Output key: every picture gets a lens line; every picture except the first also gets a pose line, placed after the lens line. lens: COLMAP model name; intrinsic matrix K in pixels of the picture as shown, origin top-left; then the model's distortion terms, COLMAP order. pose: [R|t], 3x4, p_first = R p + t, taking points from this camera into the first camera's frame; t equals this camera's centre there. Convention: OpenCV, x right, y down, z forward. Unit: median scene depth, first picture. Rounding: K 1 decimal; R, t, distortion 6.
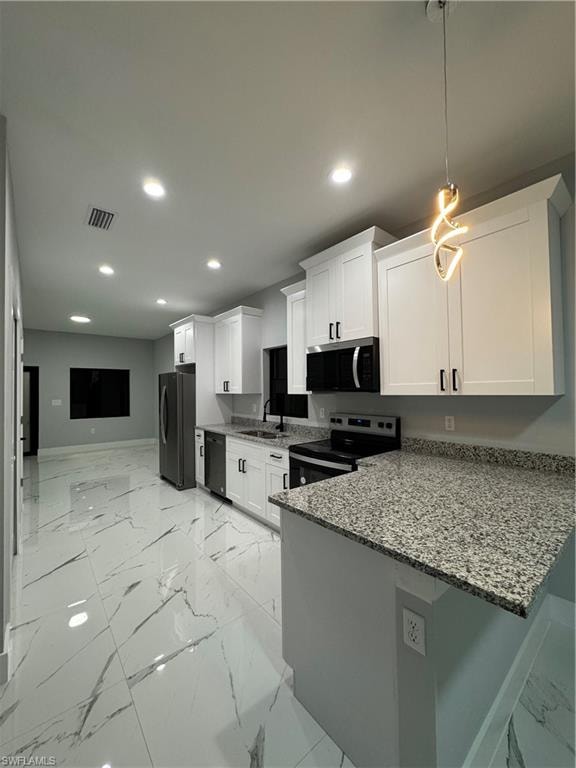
lens RADIAL K [[306.6, 0, 287.2], [0, 306.6, 384.4], [0, 0, 1]] dist [-0.002898, 0.000280]
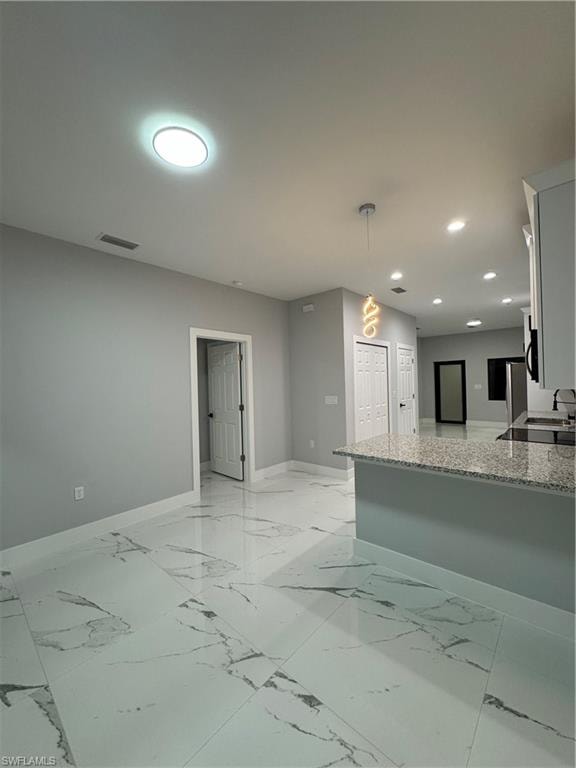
lens RADIAL K [[306.6, 0, 287.2], [0, 306.6, 384.4], [0, 0, 1]] dist [-0.002898, 0.000280]
pose [[0.153696, 0.012276, -0.988042, 0.761953], [0.041728, 0.998950, 0.018903, -0.016143], [0.987237, -0.044134, 0.153022, 0.003604]]
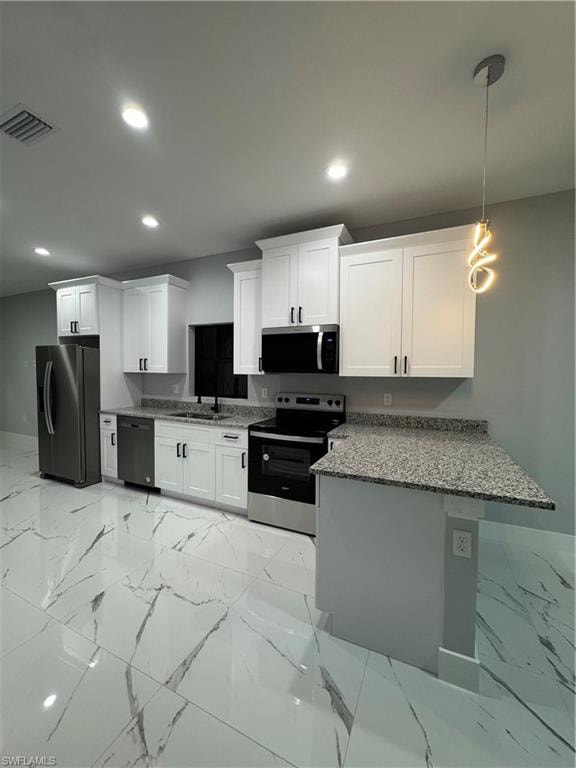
lens RADIAL K [[306.6, 0, 287.2], [0, 306.6, 384.4], [0, 0, 1]] dist [-0.002898, 0.000280]
pose [[0.902970, 0.001993, 0.429699, -0.235851], [-0.027333, 0.998231, 0.052807, 0.006887], [-0.428833, -0.059429, 0.901427, 0.032088]]
